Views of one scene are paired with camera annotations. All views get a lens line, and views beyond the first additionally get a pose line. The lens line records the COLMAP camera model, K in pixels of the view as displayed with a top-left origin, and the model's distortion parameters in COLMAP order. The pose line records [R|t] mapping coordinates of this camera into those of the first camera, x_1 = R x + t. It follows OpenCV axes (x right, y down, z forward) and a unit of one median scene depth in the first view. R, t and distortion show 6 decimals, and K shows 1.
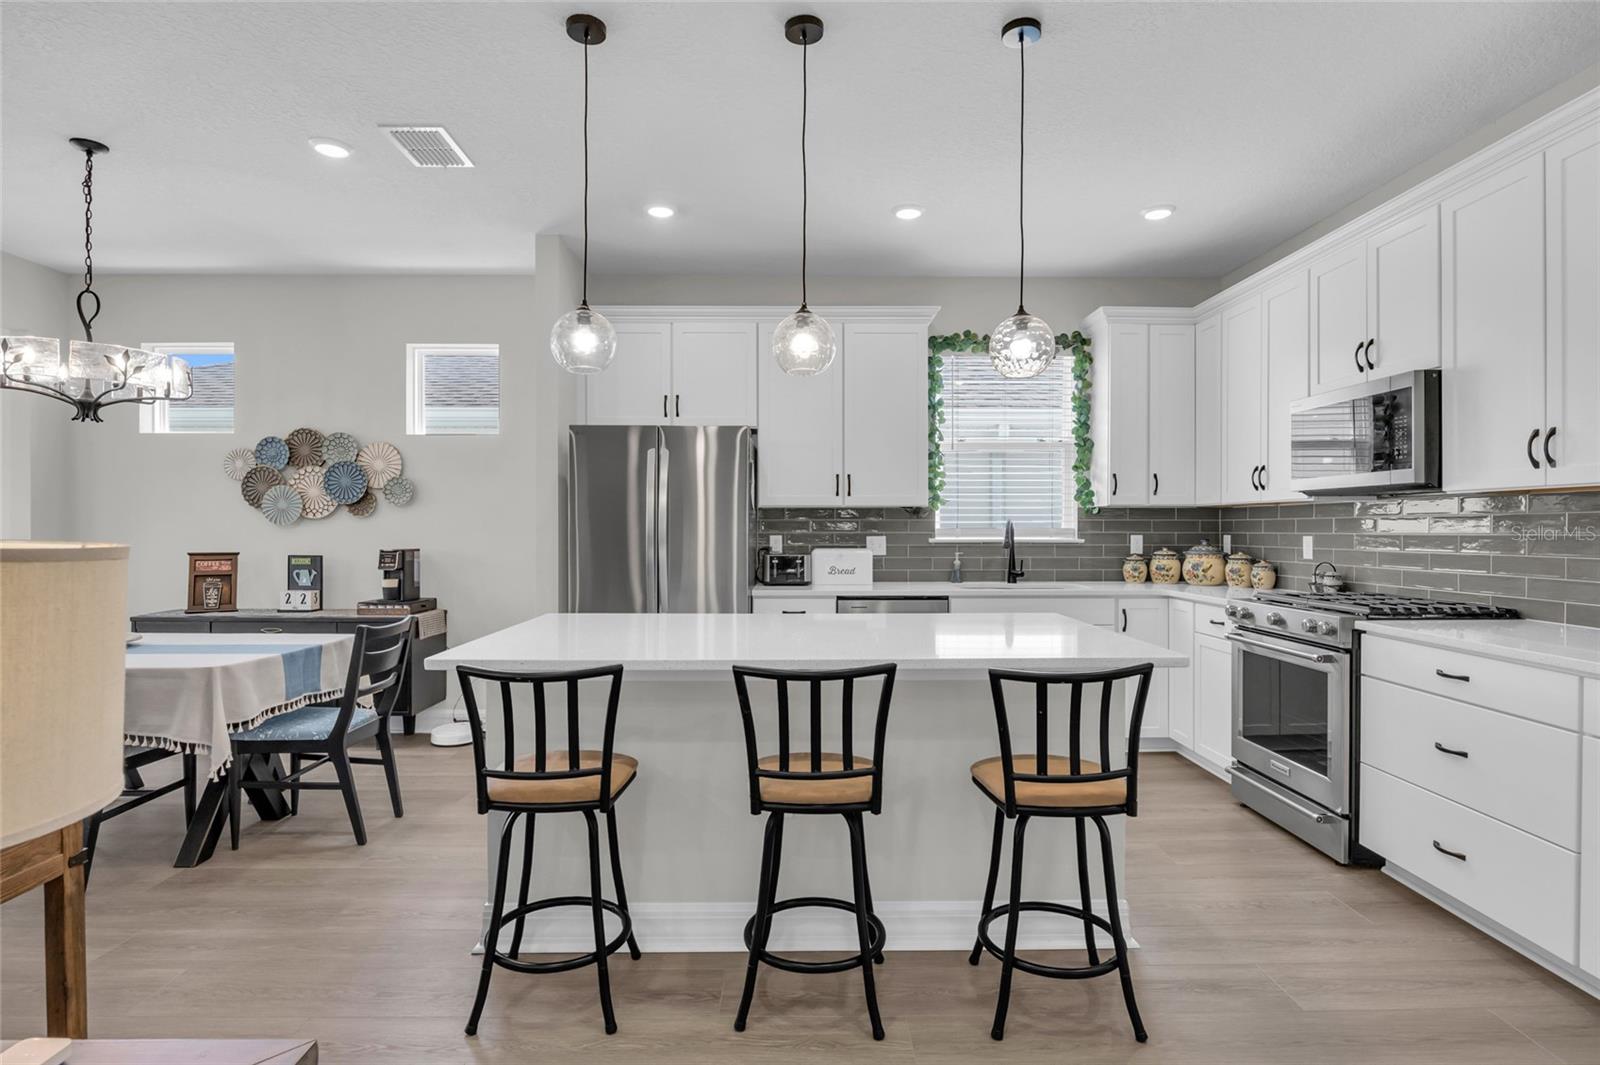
lens RADIAL K [[818.4, 0, 806.4], [0, 818.4, 533.1], [0, 0, 1]] dist [-0.010181, 0.000405]
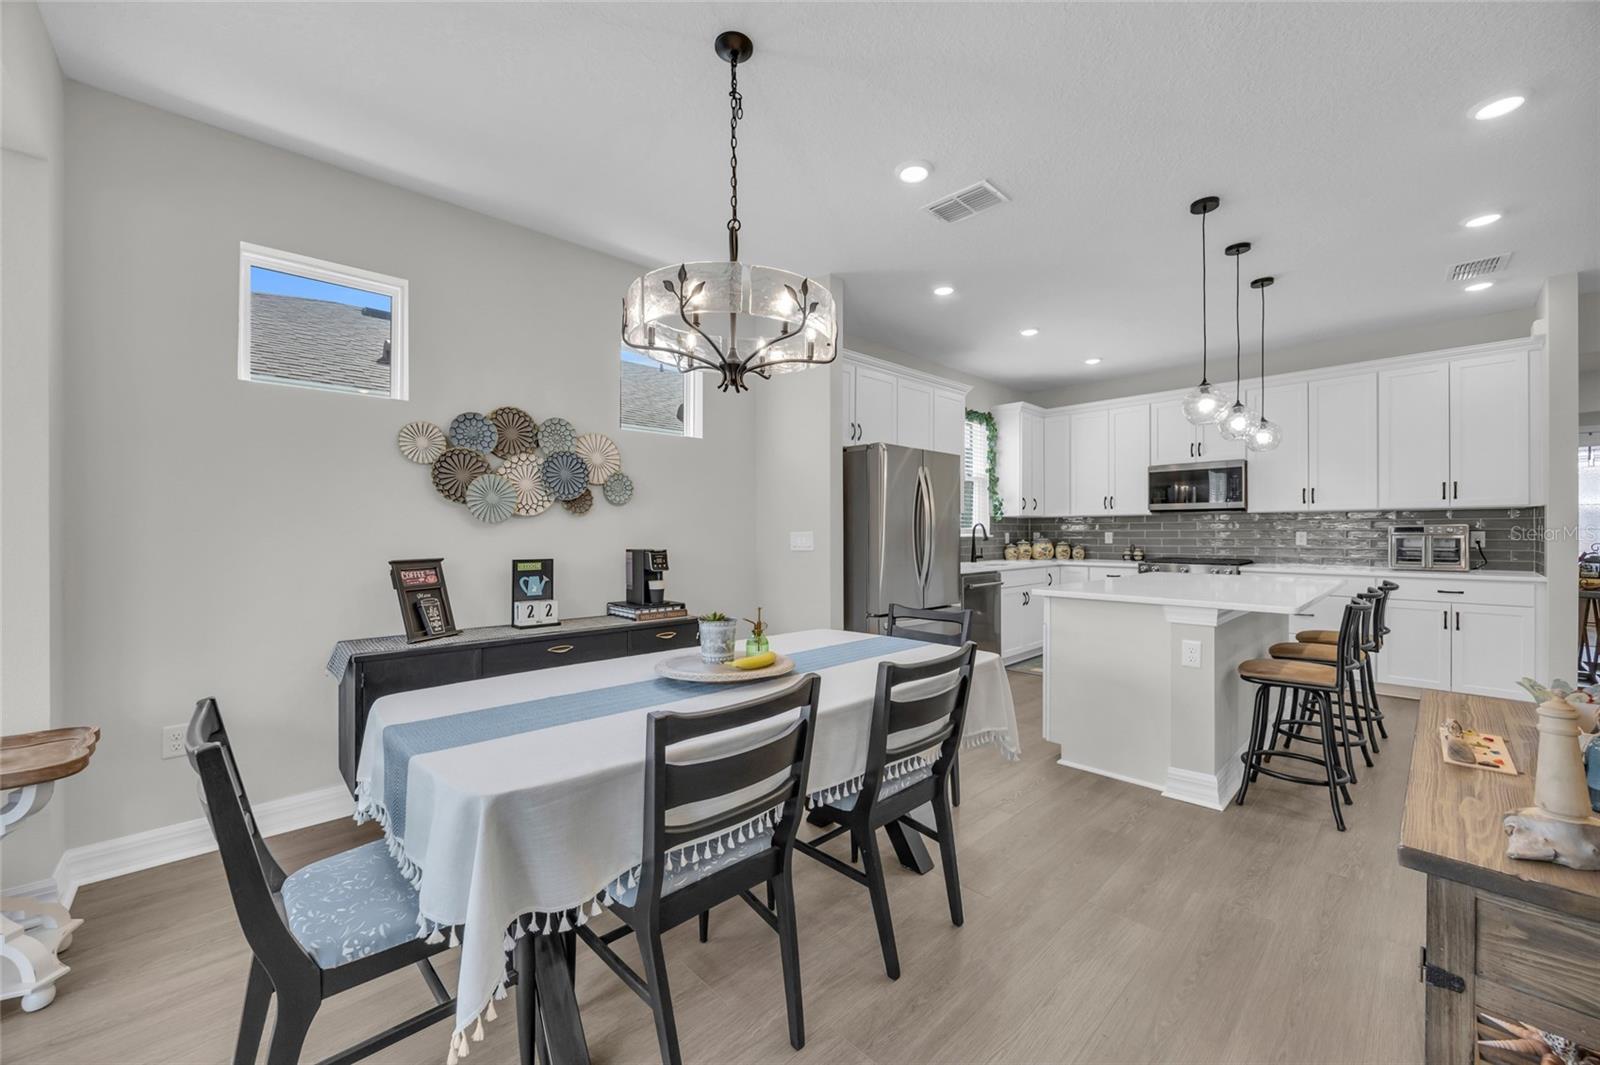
lens RADIAL K [[615.0, 0, 803.8], [0, 615.0, 532.5], [0, 0, 1]] dist [-0.002127, -0.000216]
pose [[0.731754, -0.002619, 0.681564, -0.868245], [0.008267, 0.999953, -0.005033, 0.005312], [-0.681519, 0.009317, 0.731741, 0.353364]]
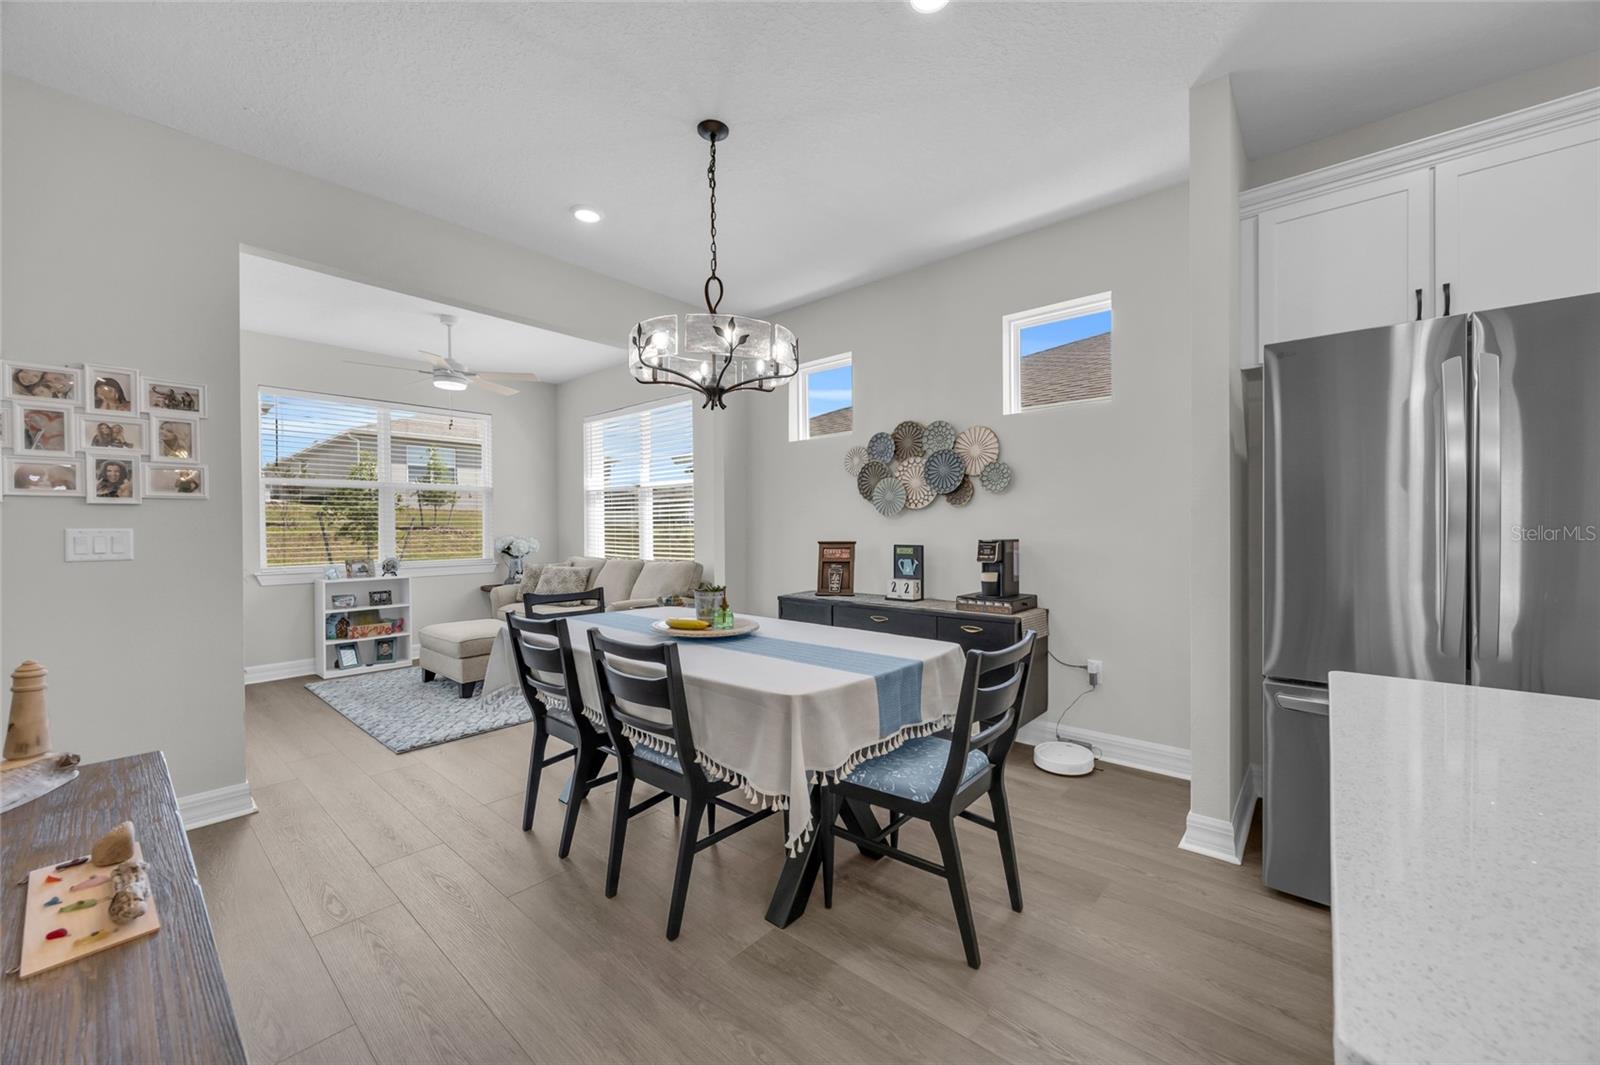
lens RADIAL K [[615.0, 0, 807.2], [0, 615.0, 532.1], [0, 0, 1]] dist [-0.002127, -0.000216]
pose [[0.749378, -0.001617, -0.662141, -0.208178], [0.004569, 0.999986, 0.002728, 0.008817], [0.662127, -0.005070, 0.749374, 0.353058]]
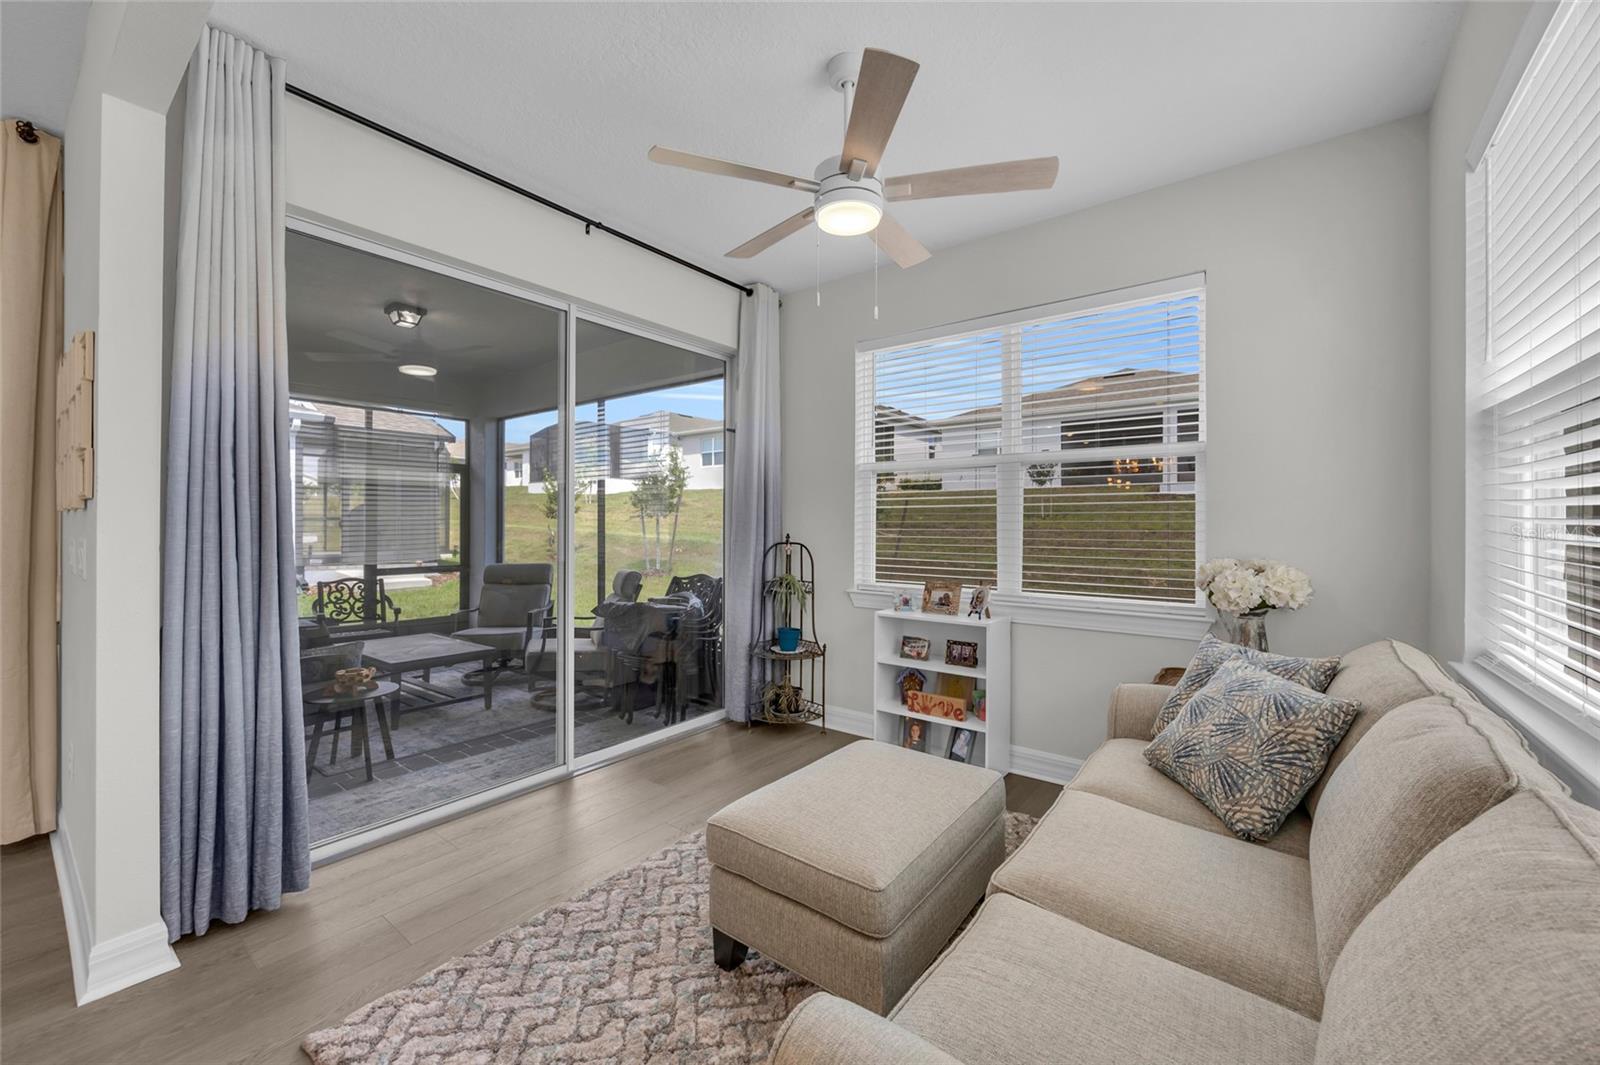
lens RADIAL K [[615.0, 0, 797.5], [0, 615.0, 524.5], [0, 0, 1]] dist [-0.002127, -0.000216]
pose [[-0.620039, -0.003744, -0.784562, -0.924881], [-0.009833, 0.999947, 0.002999, -0.008827], [0.784509, 0.009575, -0.620043, 0.952567]]
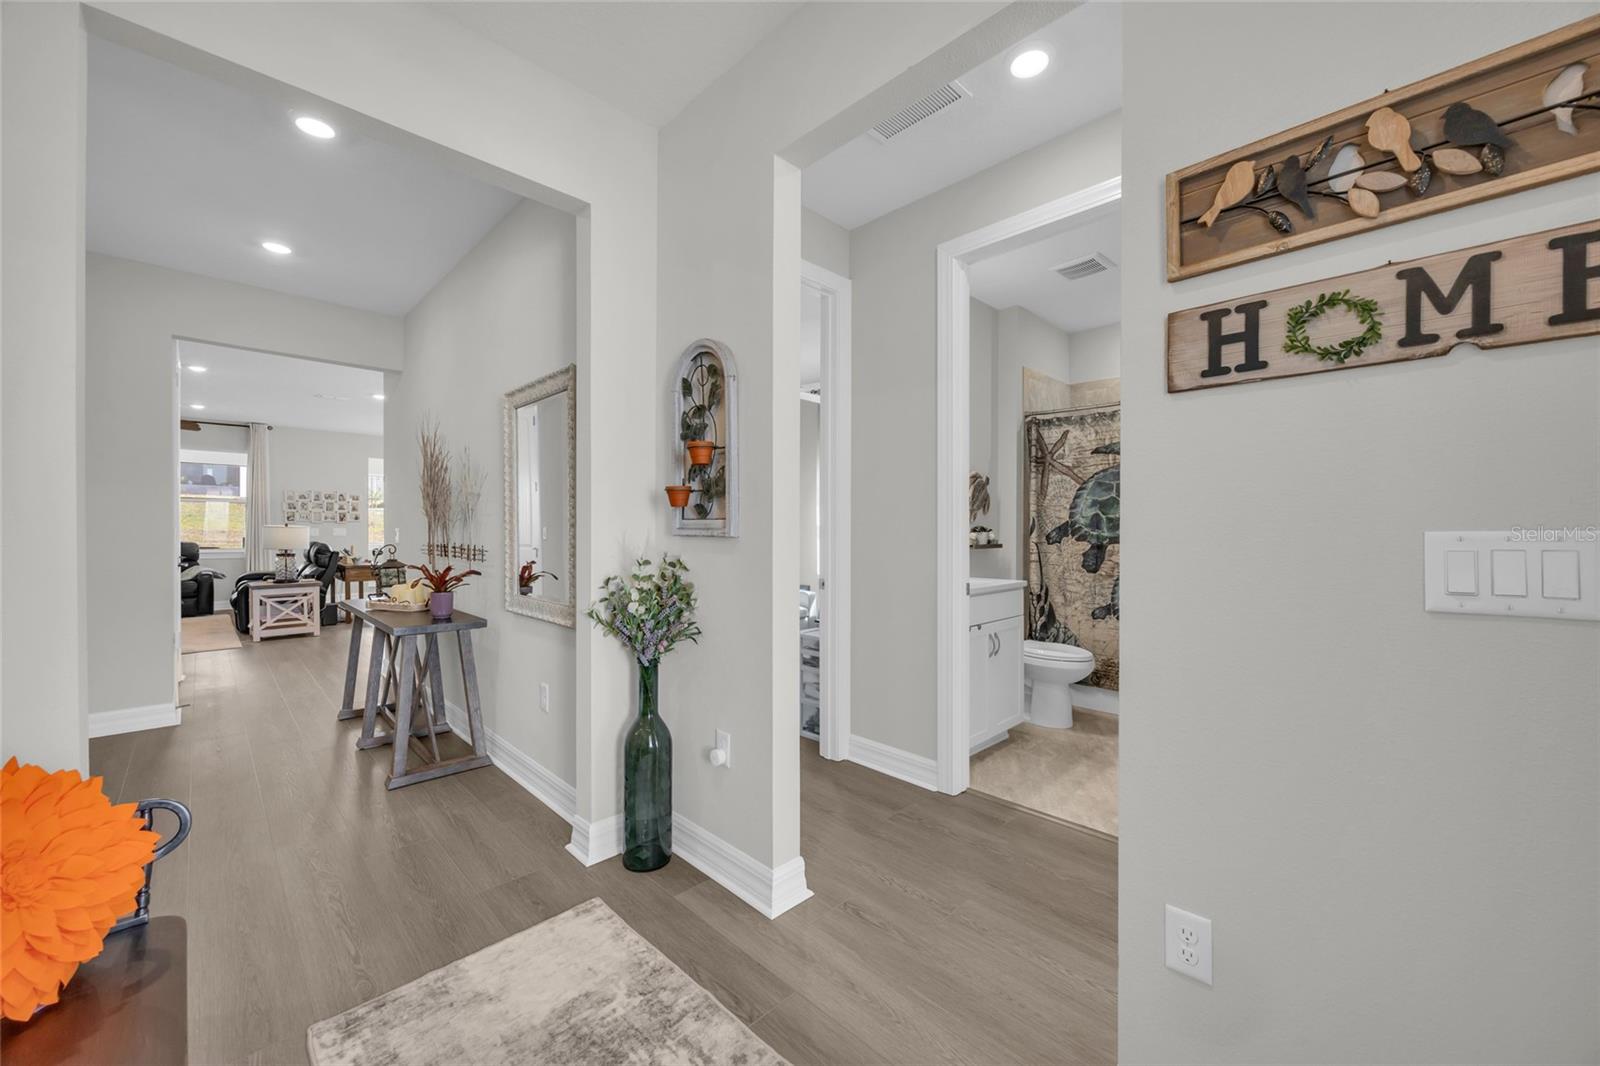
lens RADIAL K [[615.0, 0, 810.0], [0, 615.0, 535.0], [0, 0, 1]] dist [-0.002127, -0.000216]
pose [[0.698821, 0.005795, -0.715273, 1.710902], [-0.006447, 0.999978, 0.001803, 0.011932], [0.715267, 0.003351, 0.698843, 0.024738]]
